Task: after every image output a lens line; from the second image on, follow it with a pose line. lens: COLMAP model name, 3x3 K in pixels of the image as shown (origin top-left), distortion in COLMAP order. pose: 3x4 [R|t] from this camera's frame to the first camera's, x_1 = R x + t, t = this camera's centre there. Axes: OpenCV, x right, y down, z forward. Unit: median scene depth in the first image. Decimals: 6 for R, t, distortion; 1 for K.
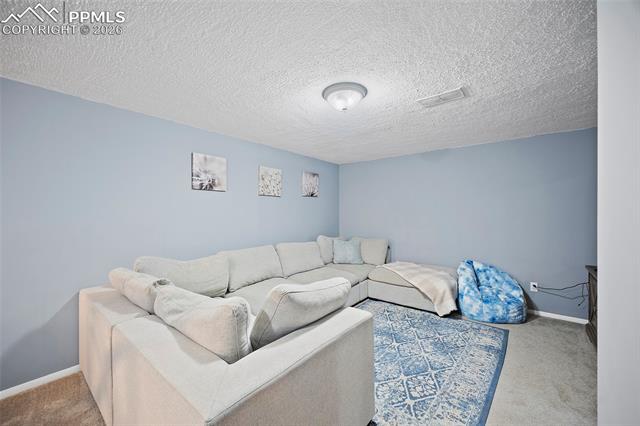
lens RADIAL K [[251.3, 0, 318.2], [0, 251.3, 212.0], [0, 0, 1]] dist [-0.007925, 0.001215]
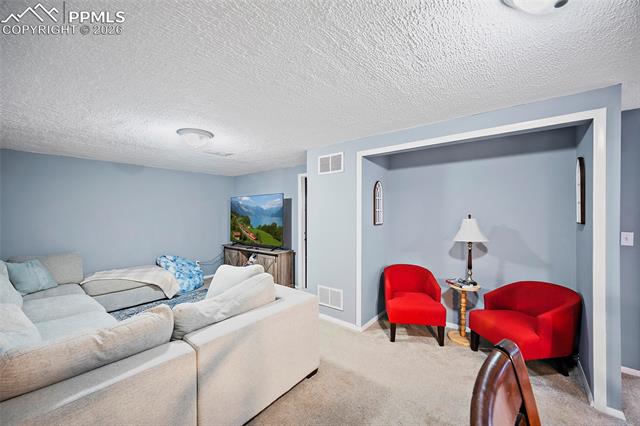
lens RADIAL K [[251.3, 0, 315.9], [0, 251.3, 213.4], [0, 0, 1]] dist [-0.007925, 0.001215]
pose [[-0.013645, -0.001689, 0.999905, -0.831725], [-0.001638, 0.999997, 0.001667, -0.034981], [-0.999906, -0.001615, -0.013648, 0.252259]]
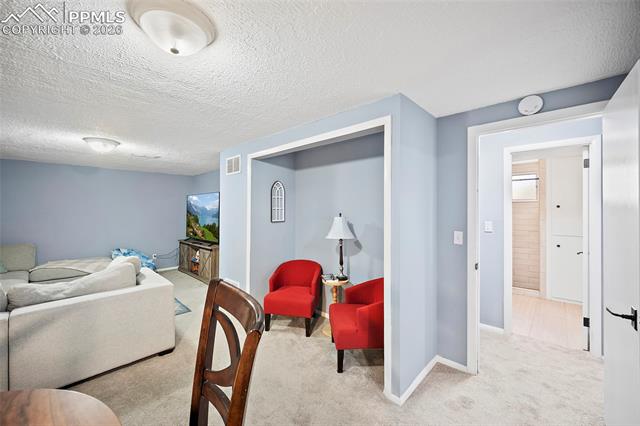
lens RADIAL K [[251.3, 0, 315.7], [0, 251.3, 214.9], [0, 0, 1]] dist [-0.007925, 0.001215]
pose [[0.080877, -0.011645, 0.996656, -0.880104], [-0.004241, 0.999919, 0.012027, -0.033202], [-0.996715, -0.005199, 0.080821, -0.274901]]
